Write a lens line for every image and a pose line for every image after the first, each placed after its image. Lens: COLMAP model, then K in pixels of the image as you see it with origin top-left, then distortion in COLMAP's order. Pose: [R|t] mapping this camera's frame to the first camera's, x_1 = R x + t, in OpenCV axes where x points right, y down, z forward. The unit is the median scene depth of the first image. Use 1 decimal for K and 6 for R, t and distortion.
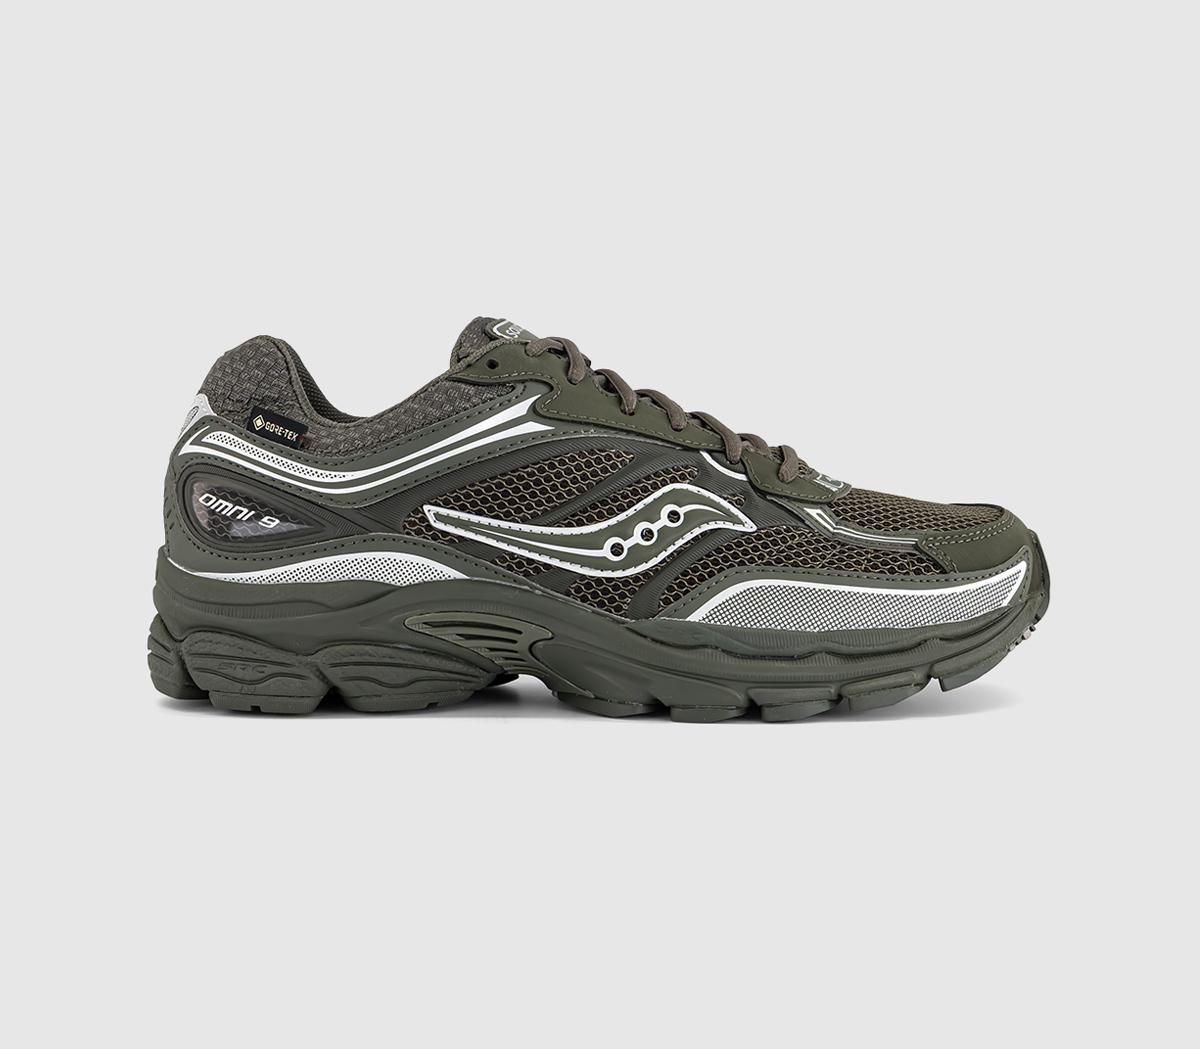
lens RADIAL K [[1862.5, 0, 600.0], [0, 1862.5, 524.5], [0, 0, 1]] dist [0.034262, 0.027897]
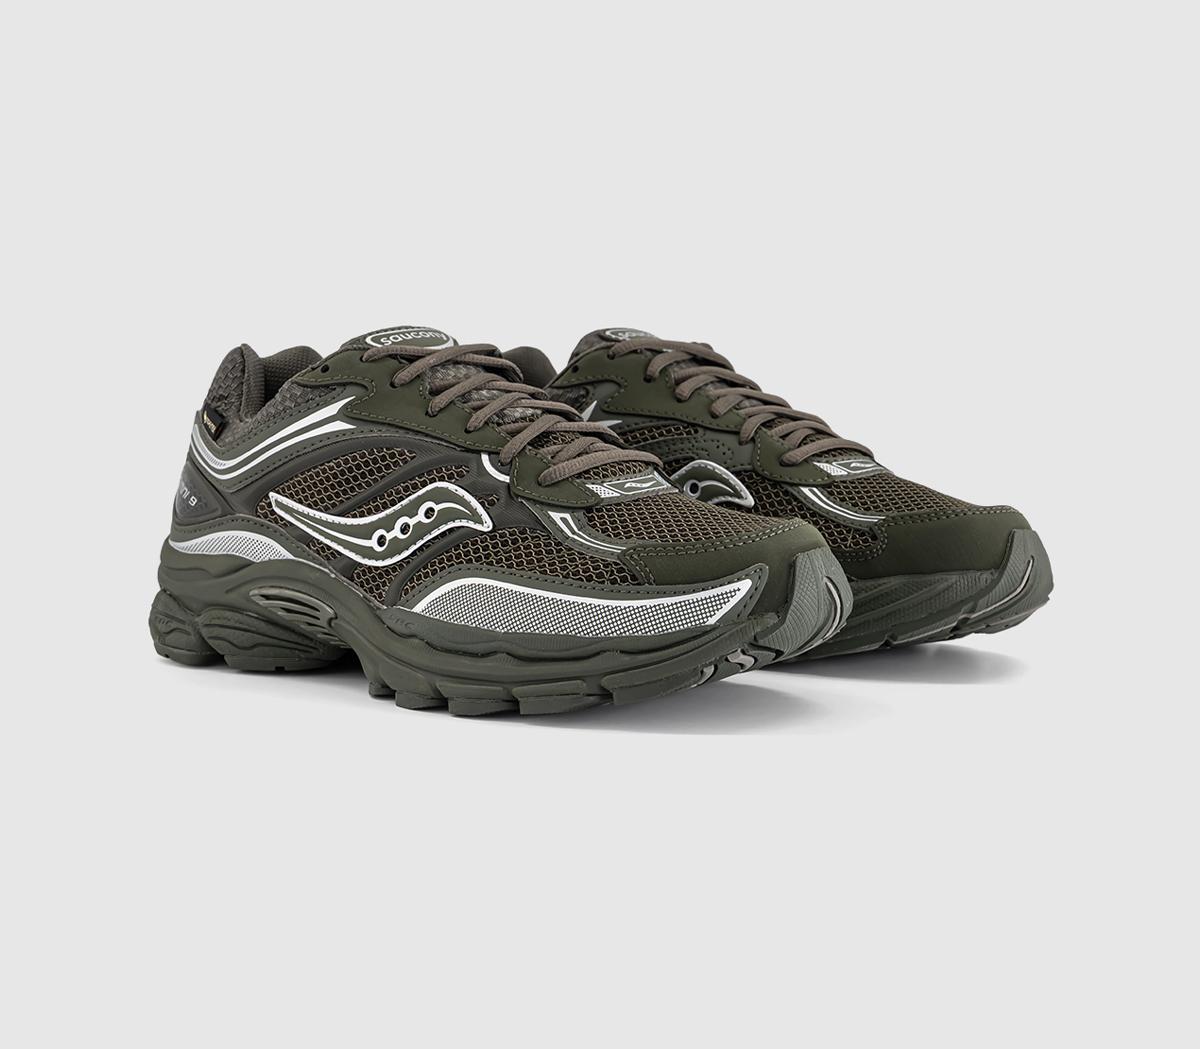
lens RADIAL K [[1862.5, 0, 600.0], [0, 1862.5, 524.5], [0, 0, 1]] dist [0.034262, 0.027897]
pose [[0.798910, 0.053291, -0.599085, 0.750871], [-0.048733, 0.998527, 0.023835, -0.027710], [0.599473, 0.010153, 0.800330, 0.208421]]
